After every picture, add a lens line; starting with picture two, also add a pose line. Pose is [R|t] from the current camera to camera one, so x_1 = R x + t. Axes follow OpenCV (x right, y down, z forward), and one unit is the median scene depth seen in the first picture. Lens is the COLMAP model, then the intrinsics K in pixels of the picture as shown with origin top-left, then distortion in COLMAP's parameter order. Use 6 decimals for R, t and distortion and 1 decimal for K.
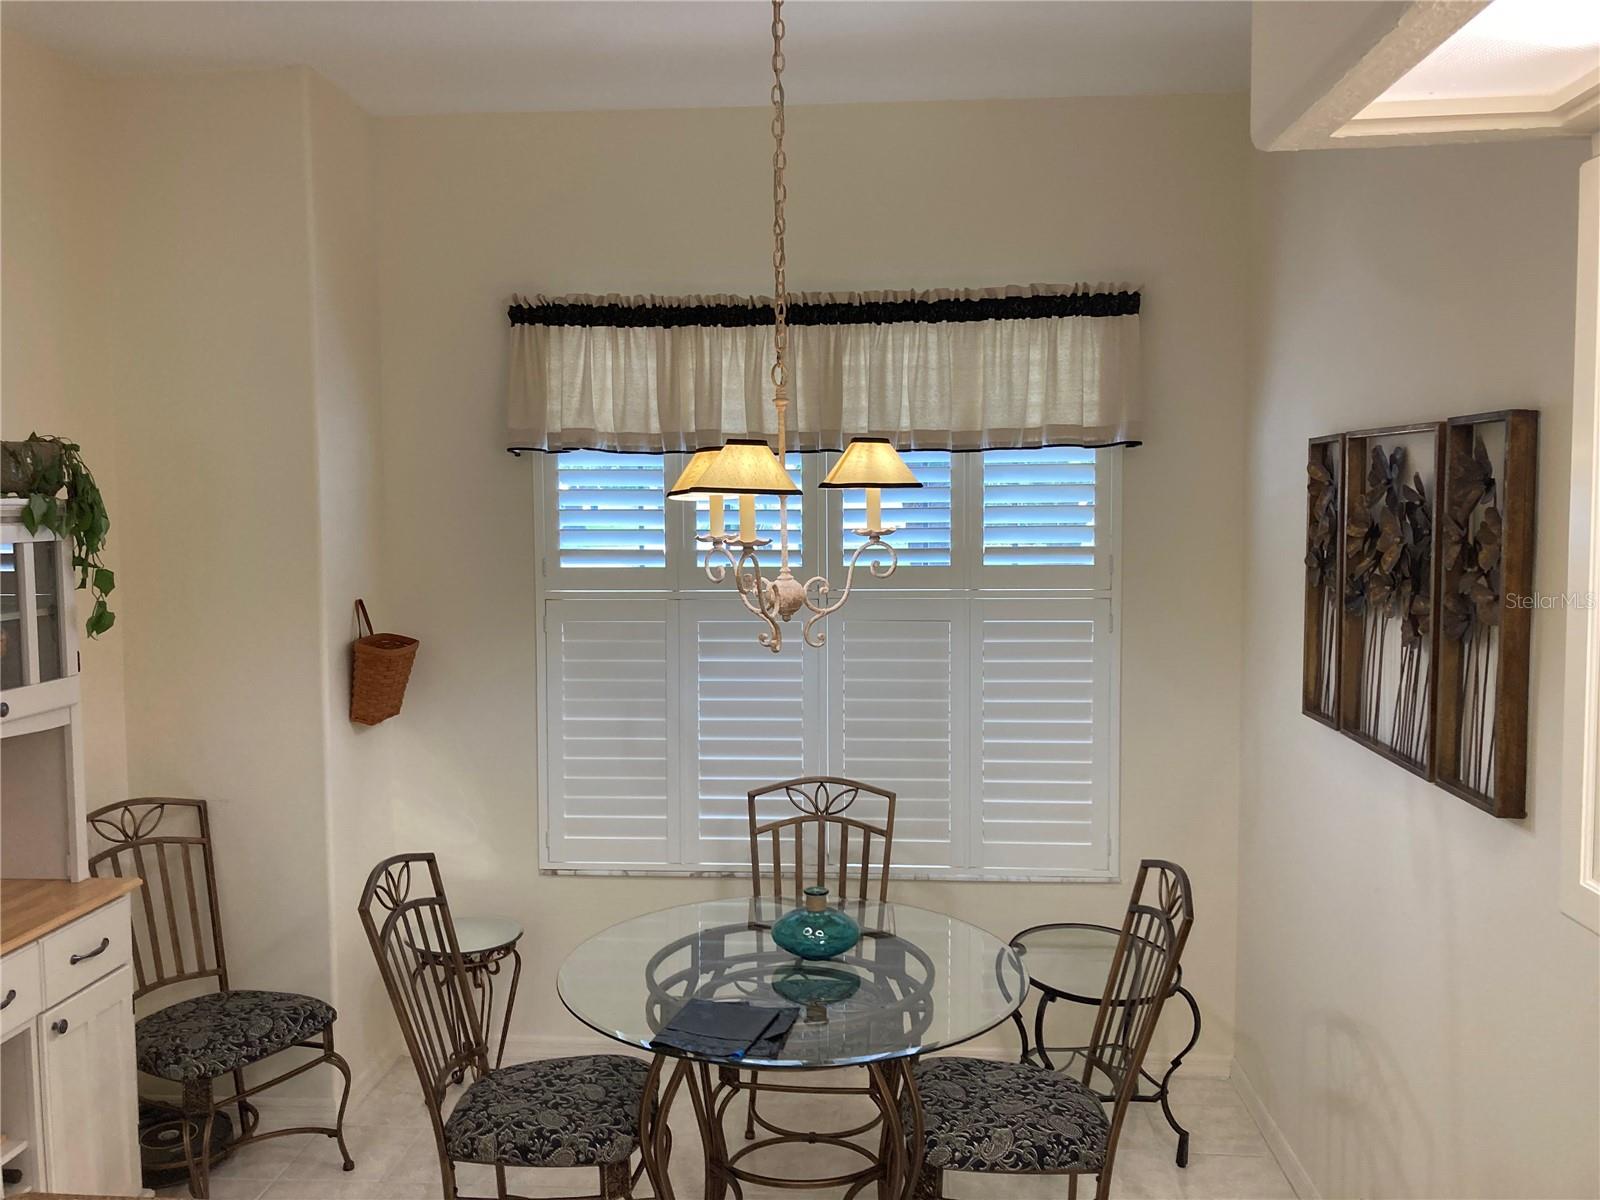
lens RADIAL K [[1299.2, 0, 794.4], [0, 1299.2, 586.6], [0, 0, 1]] dist [0.044555, -0.069911]
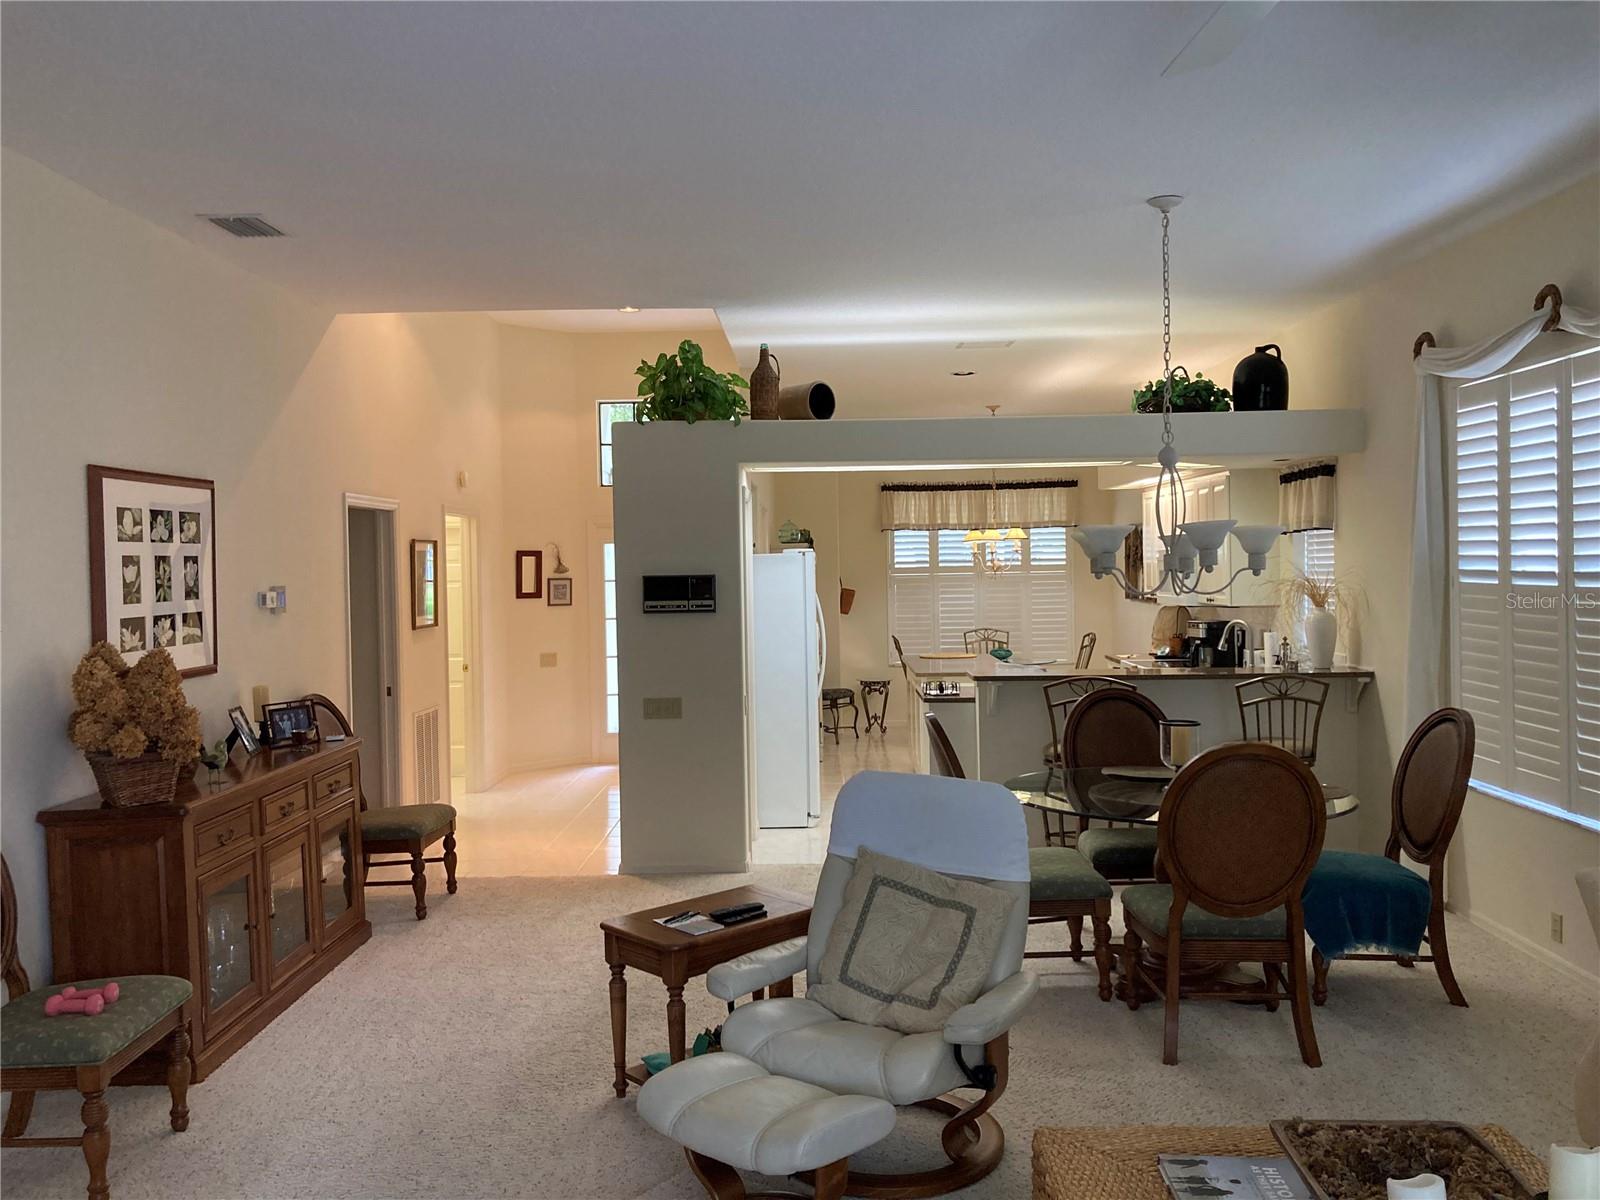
lens RADIAL K [[1299.2, 0, 794.4], [0, 1299.2, 586.6], [0, 0, 1]] dist [0.044555, -0.069911]
pose [[0.998218, -0.011816, 0.058492, -0.630497], [0.014648, 0.998728, -0.048238, 0.186807], [-0.057848, 0.049009, 0.997122, -2.176367]]
